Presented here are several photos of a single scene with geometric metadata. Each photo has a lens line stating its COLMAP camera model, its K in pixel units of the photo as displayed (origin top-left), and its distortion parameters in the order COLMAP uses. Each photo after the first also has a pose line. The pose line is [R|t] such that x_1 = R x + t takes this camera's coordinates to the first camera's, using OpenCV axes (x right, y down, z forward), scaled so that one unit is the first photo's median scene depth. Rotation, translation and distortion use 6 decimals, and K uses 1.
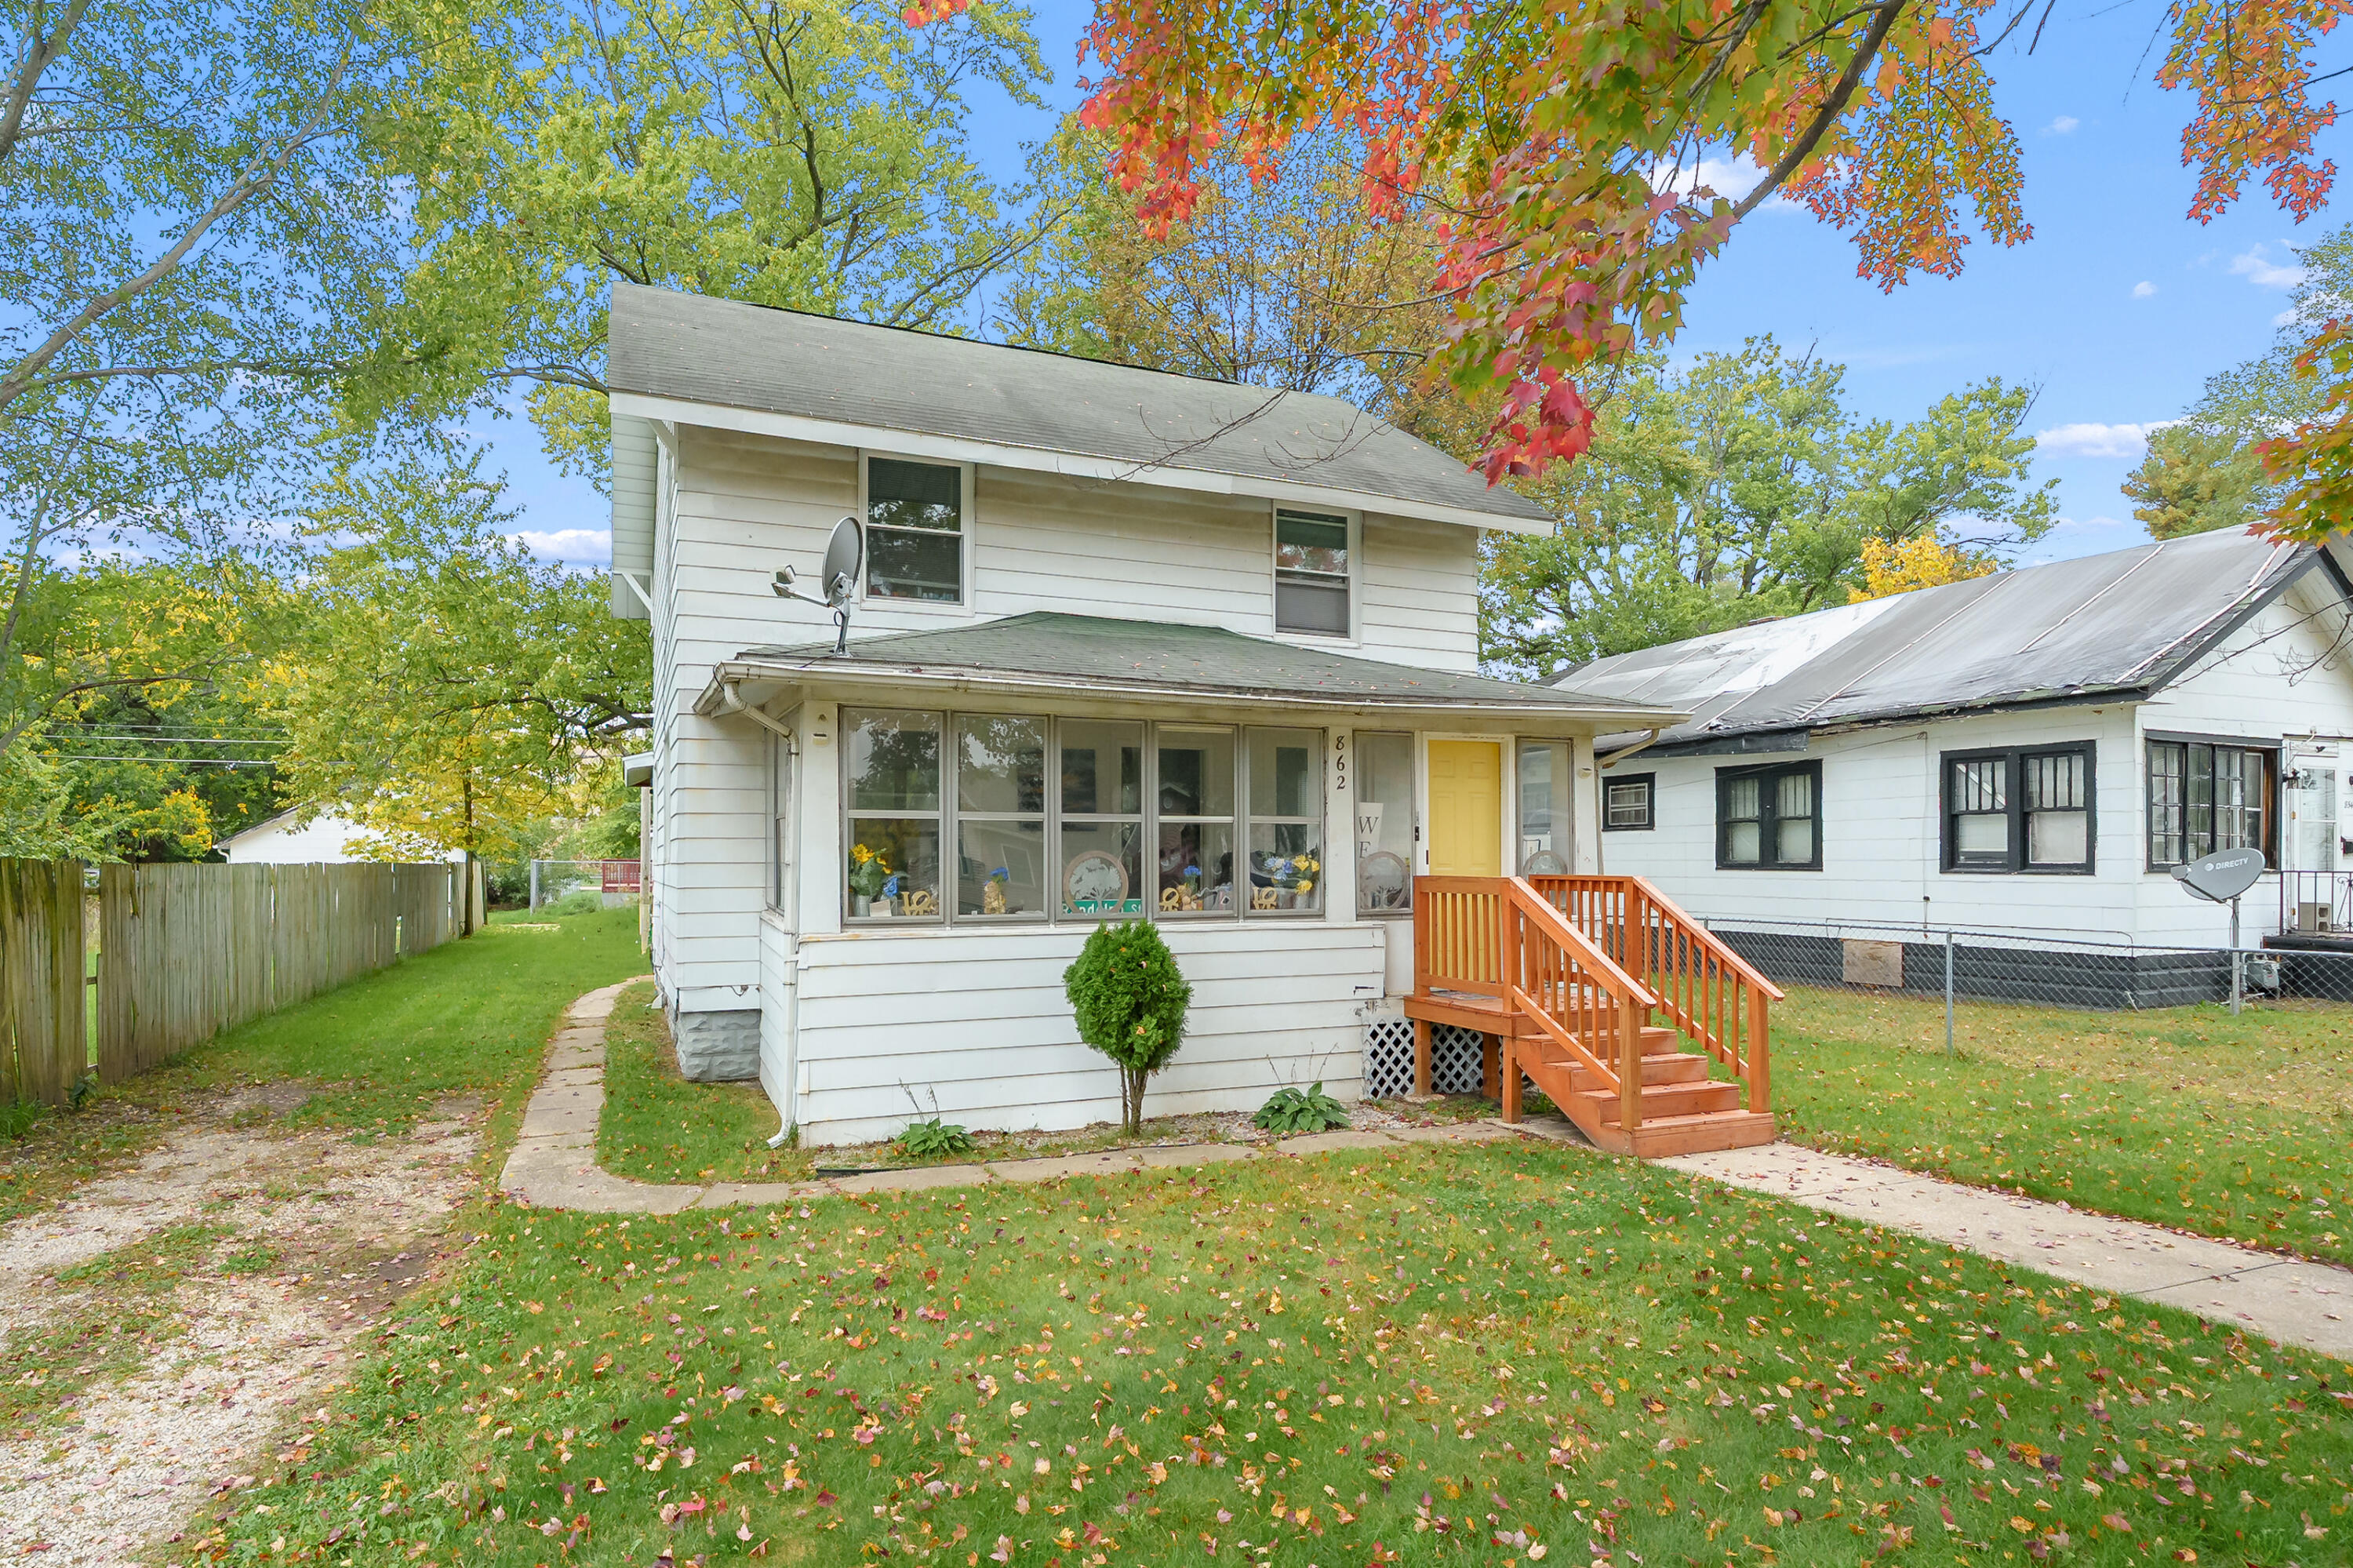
lens RADIAL K [[1089.7, 0, 1048.4], [0, 1089.7, 862.6], [0, 0, 1]] dist [0.004986, 0.000367]
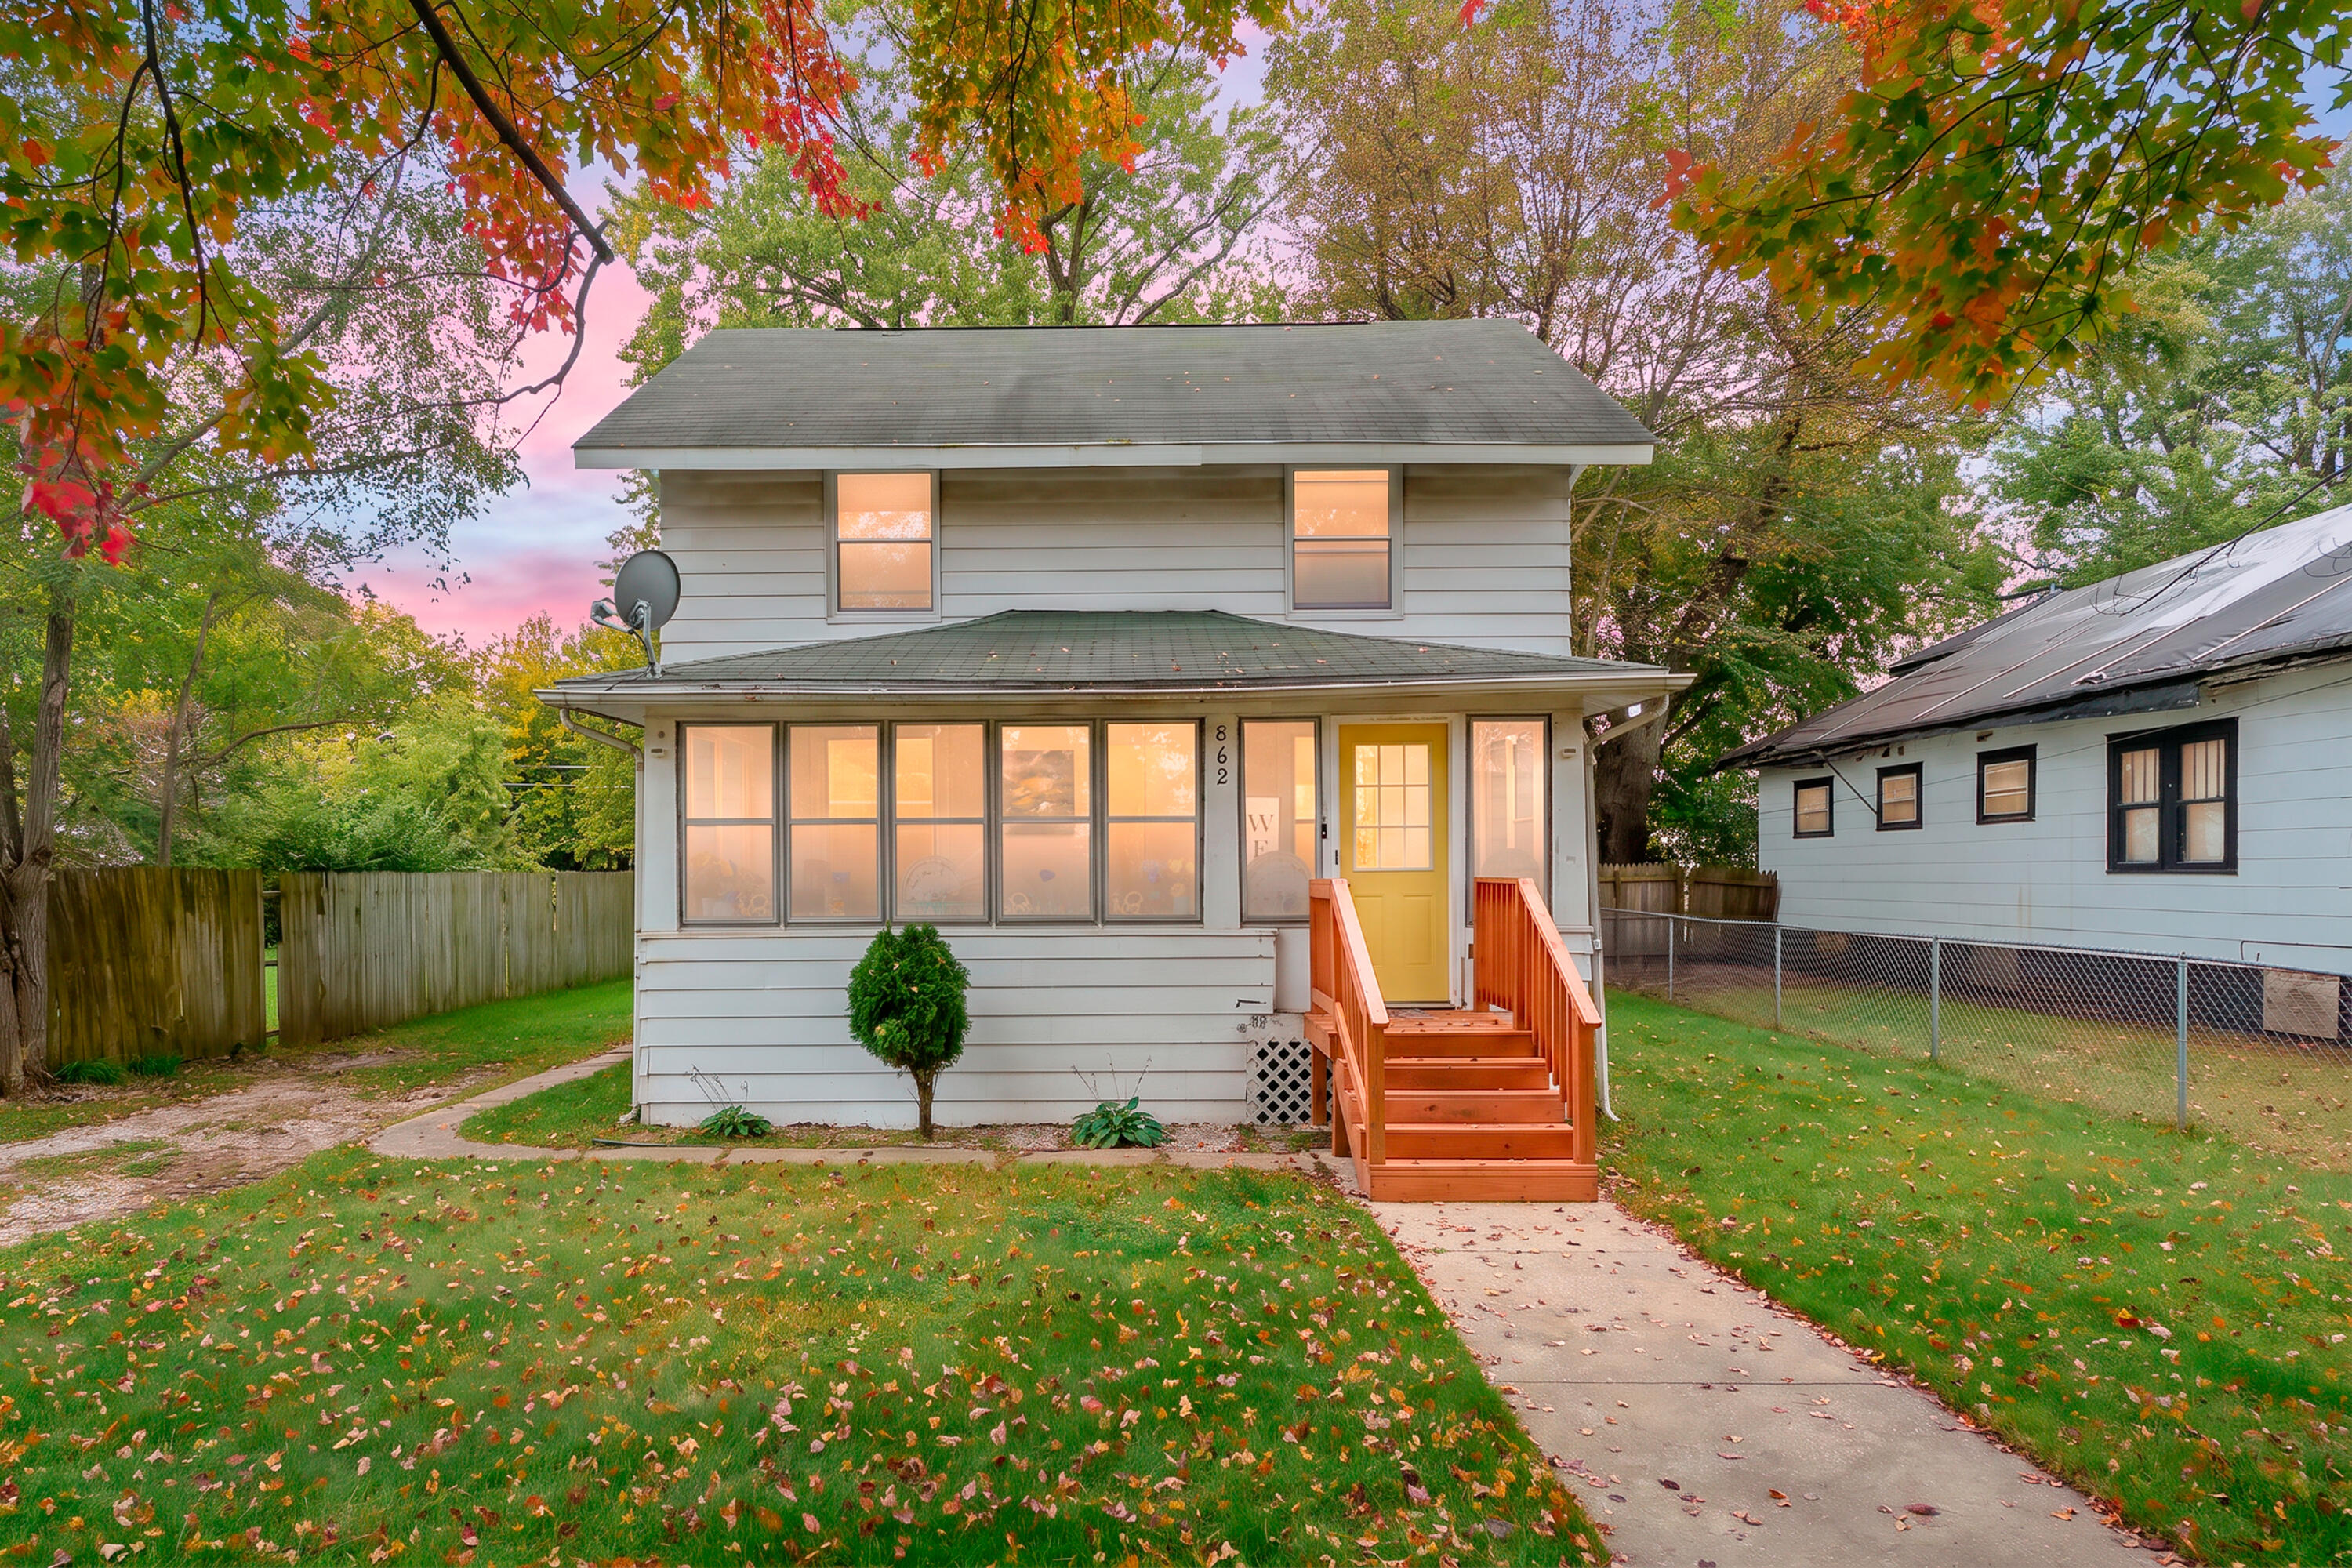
lens RADIAL K [[1190.7, 0, 1124.5], [0, 1190.7, 889.1], [0, 0, 1]] dist [0.002571, 0.000802]
pose [[0.937536, 0.000230, -0.347889, 0.537602], [0.004708, 0.999900, 0.013349, 0.006789], [0.347857, -0.014153, 0.937441, 0.032824]]
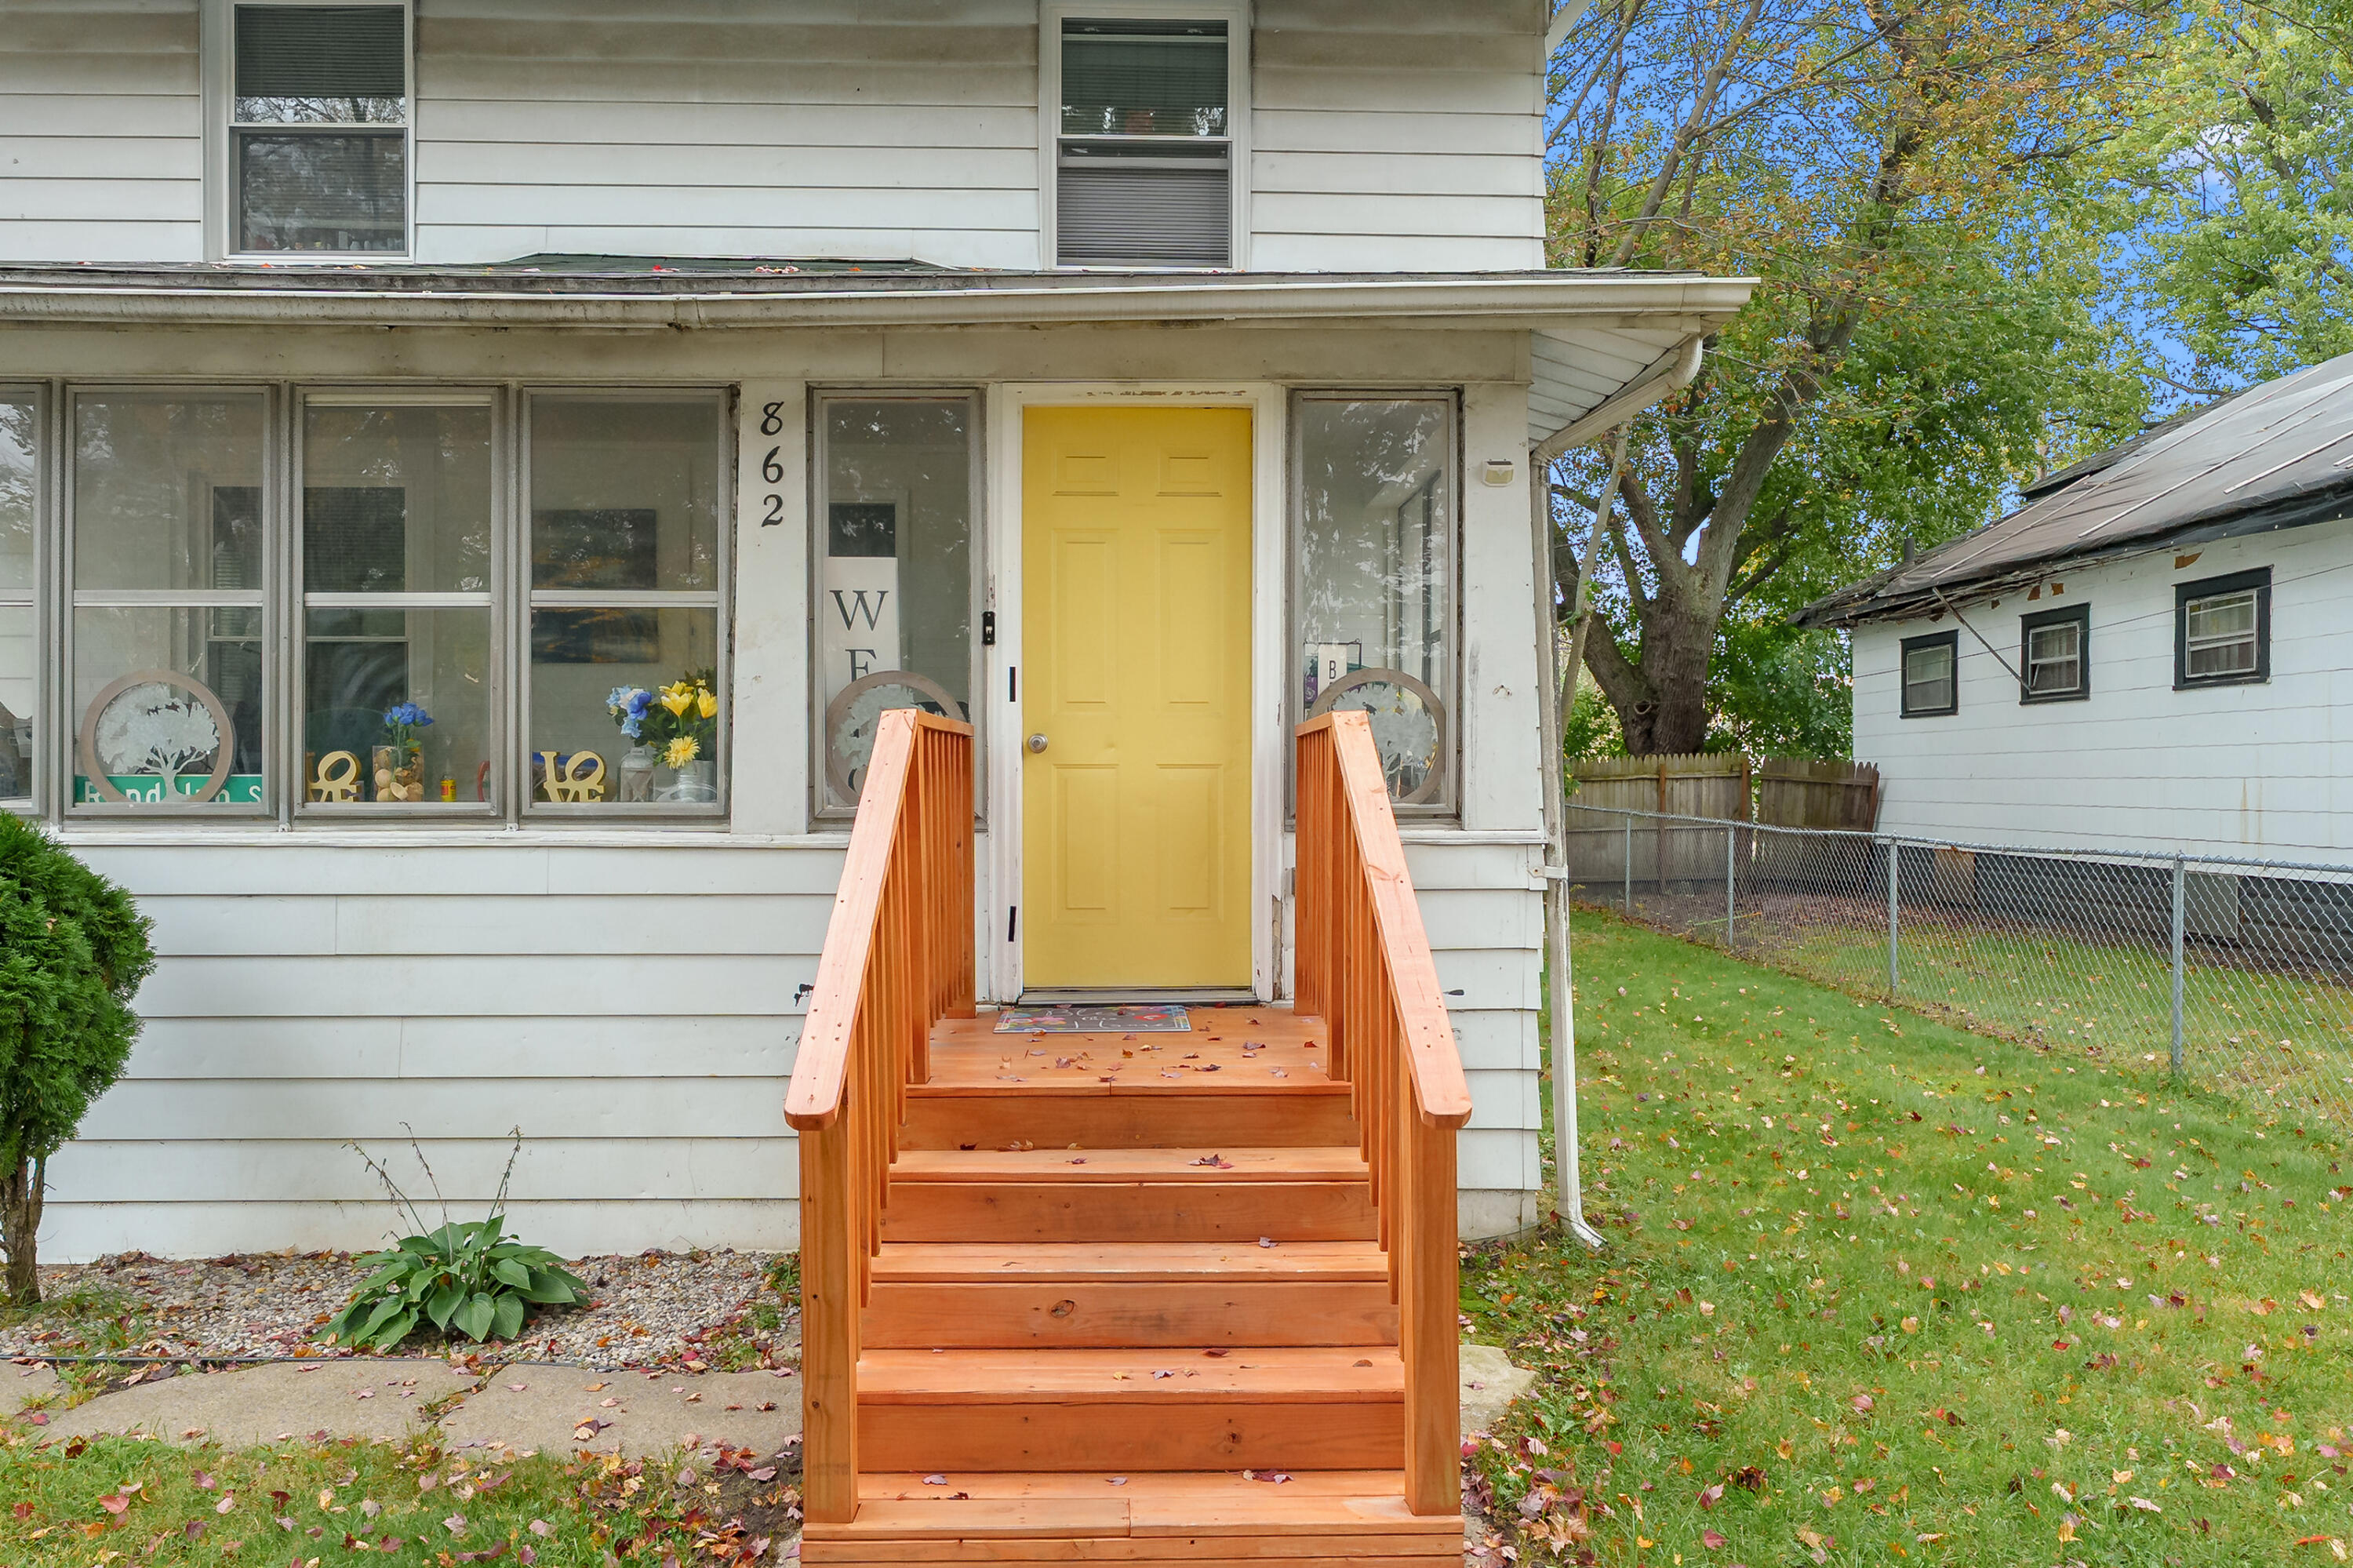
lens RADIAL K [[1358.6, 0, 1169.4], [0, 1358.6, 784.5], [0, 0, 1]] dist [-0.000968, -0.001942]
pose [[0.947787, 0.004505, -0.318871, 0.587700], [-0.002930, 0.999981, 0.005419, 0.031322], [0.318889, -0.004201, 0.947783, 0.540891]]
